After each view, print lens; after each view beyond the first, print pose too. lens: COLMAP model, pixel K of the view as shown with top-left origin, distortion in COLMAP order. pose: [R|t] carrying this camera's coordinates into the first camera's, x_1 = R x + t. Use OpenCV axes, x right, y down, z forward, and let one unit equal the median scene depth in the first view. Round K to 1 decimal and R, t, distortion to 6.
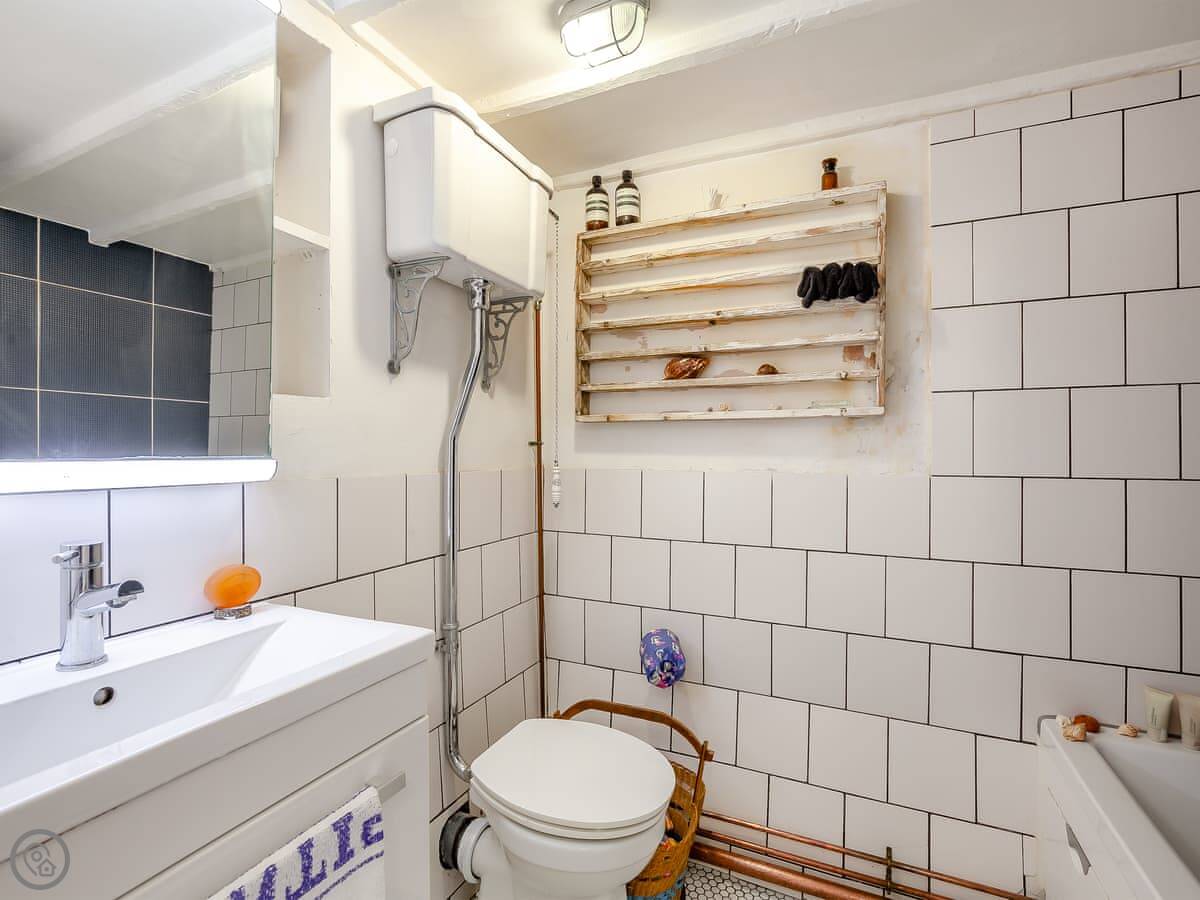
lens RADIAL K [[565.7, 0, 600.0], [0, 565.7, 450.0], [0, 0, 1]] dist [-0.015422, 0.000198]
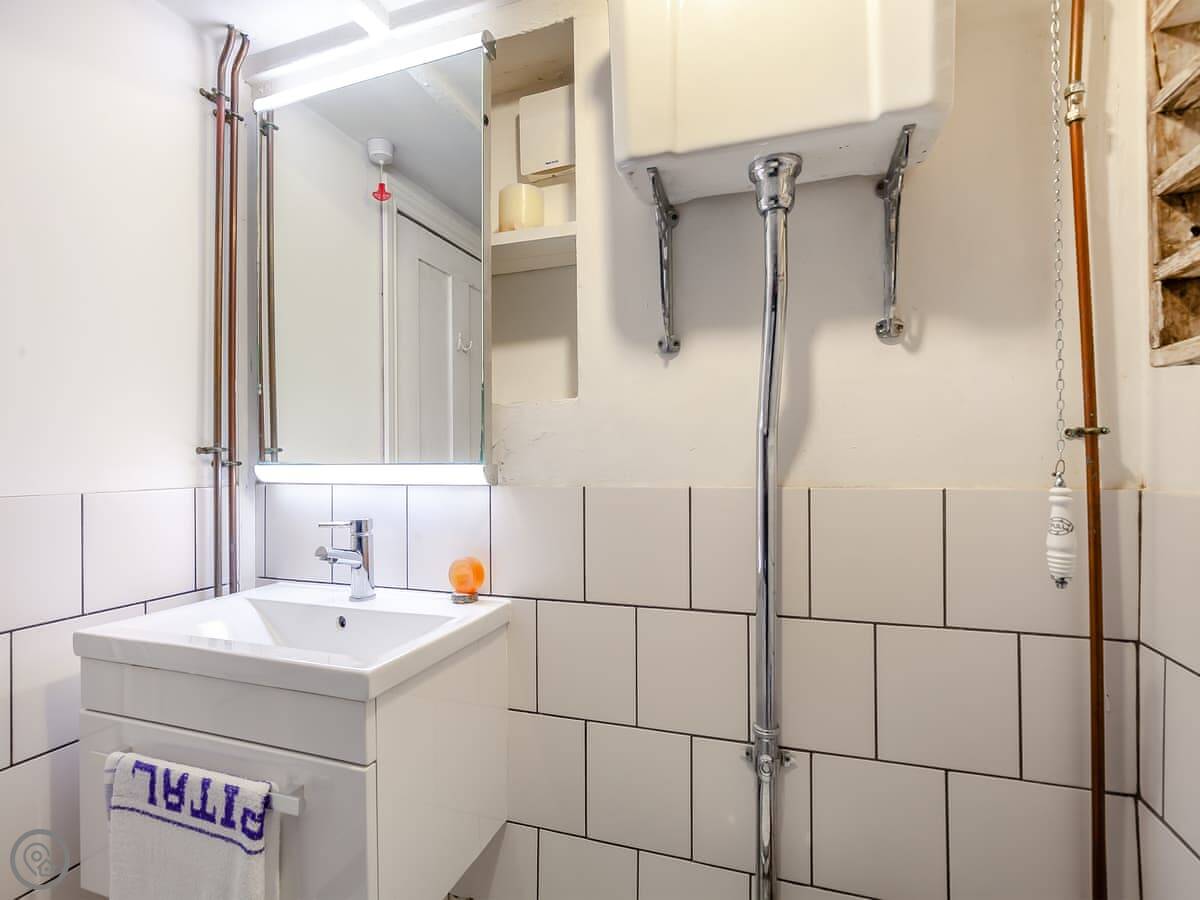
lens RADIAL K [[565.7, 0, 600.0], [0, 565.7, 450.0], [0, 0, 1]] dist [-0.015422, 0.000198]
pose [[0.108791, -0.011633, -0.993997, 0.475493], [0.014581, 0.999843, -0.010106, 0.002911], [0.993958, -0.013394, 0.108944, 1.038844]]
